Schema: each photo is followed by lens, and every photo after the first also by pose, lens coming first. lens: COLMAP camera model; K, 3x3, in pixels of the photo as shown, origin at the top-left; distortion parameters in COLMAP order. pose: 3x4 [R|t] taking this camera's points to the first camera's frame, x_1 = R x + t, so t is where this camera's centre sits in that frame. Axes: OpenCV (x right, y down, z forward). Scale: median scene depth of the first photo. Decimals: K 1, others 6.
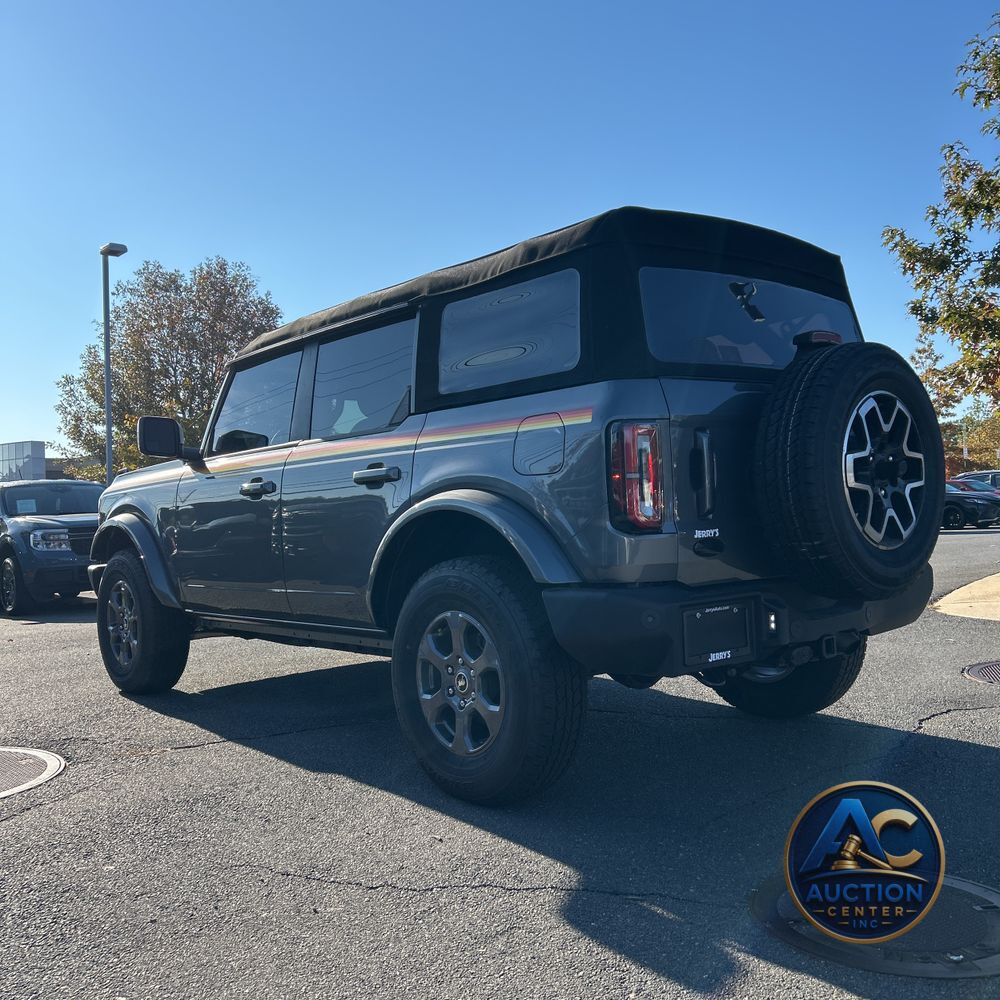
lens RADIAL K [[995.3, 0, 491.4], [0, 995.3, 485.8], [0, 0, 1]] dist [0.013033, -0.015238]
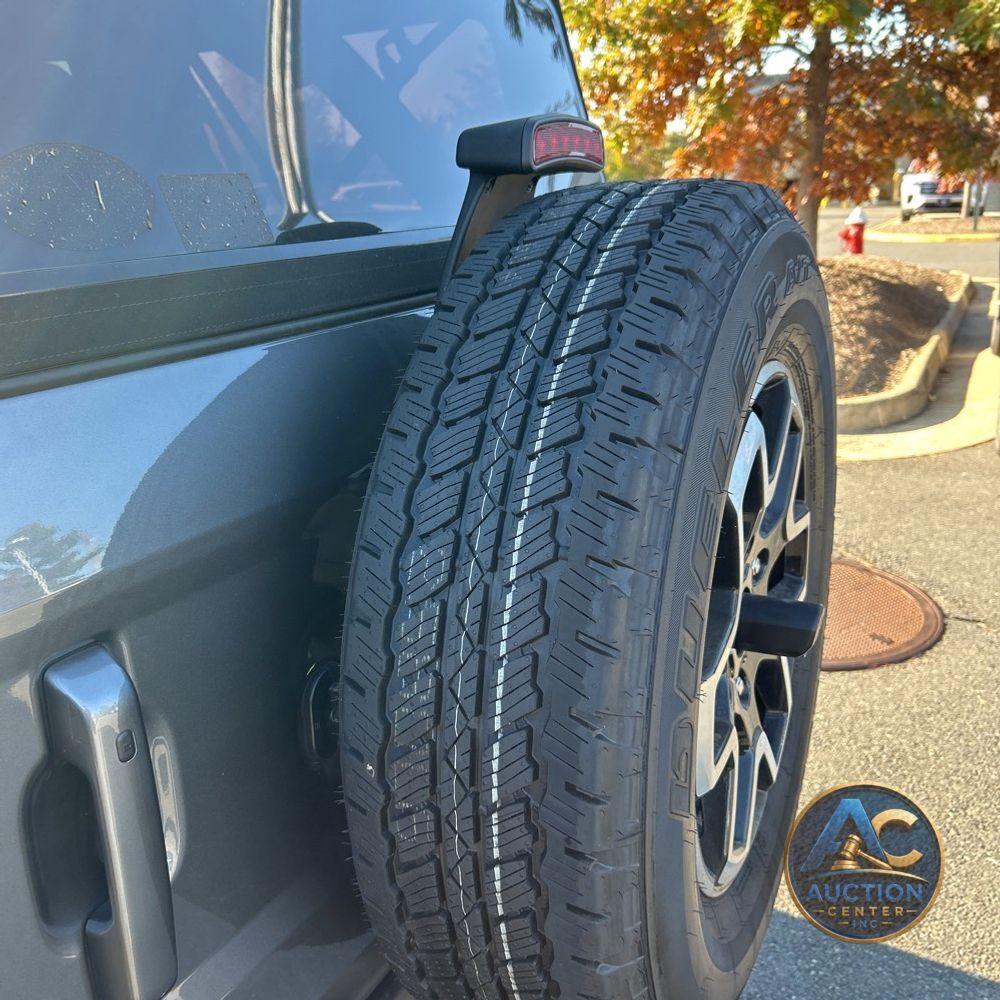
lens RADIAL K [[994.0, 0, 493.8], [0, 994.0, 503.6], [0, 0, 1]] dist [0.147328, -0.299248]
pose [[0.910294, -0.111631, 0.398627, 0.207005], [-0.017229, 0.951903, 0.305915, -0.149073], [-0.413604, -0.285341, 0.864588, 0.790667]]
